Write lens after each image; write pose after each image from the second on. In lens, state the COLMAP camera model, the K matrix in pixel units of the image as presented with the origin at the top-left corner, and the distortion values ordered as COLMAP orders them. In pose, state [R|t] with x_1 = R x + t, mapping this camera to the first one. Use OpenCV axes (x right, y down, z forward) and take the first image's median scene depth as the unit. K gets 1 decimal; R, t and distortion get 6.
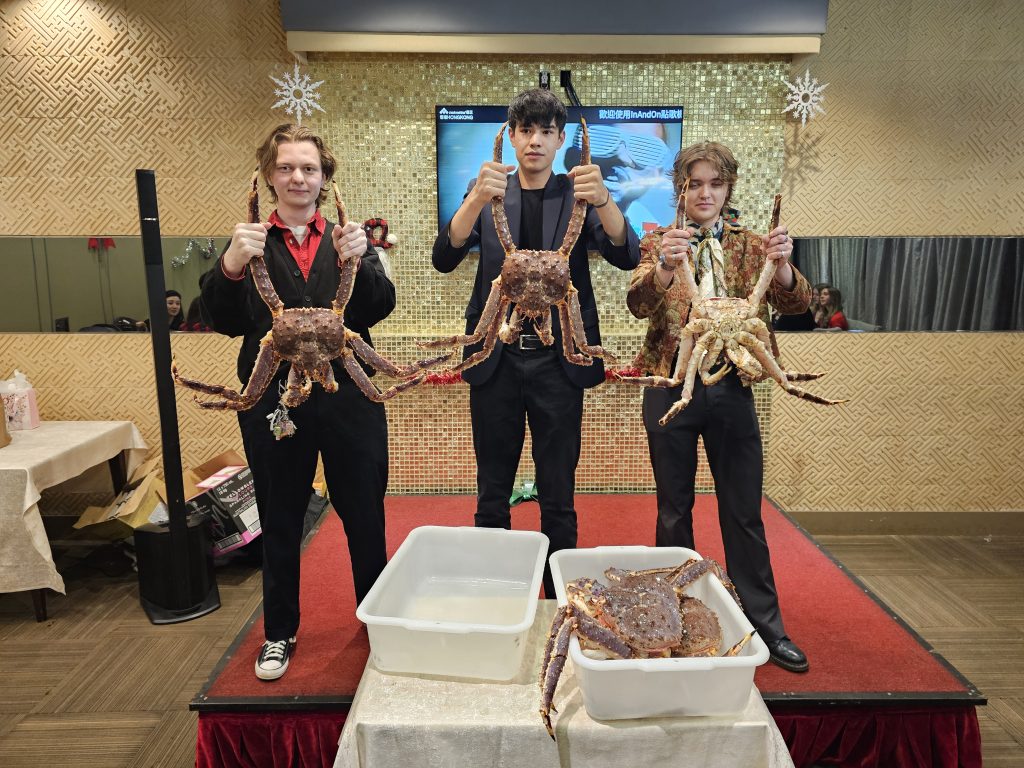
lens RADIAL K [[713.3, 0, 511.7], [0, 713.3, 377.1], [0, 0, 1]] dist [0.004817, 0.003386]
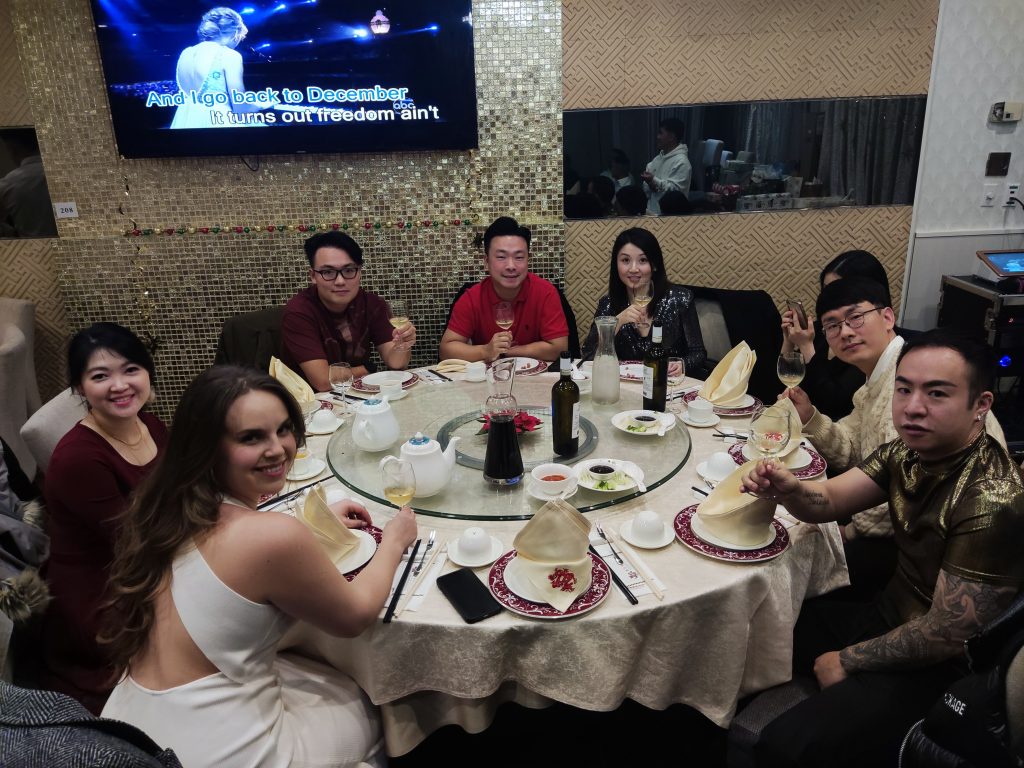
lens RADIAL K [[768.1, 0, 509.7], [0, 768.1, 389.8], [0, 0, 1]] dist [0.036526, -0.033727]
pose [[0.999084, -0.039795, 0.015714, 0.273166], [0.036923, 0.987490, 0.153298, -0.001946], [-0.021618, -0.152577, 0.988055, 0.002938]]
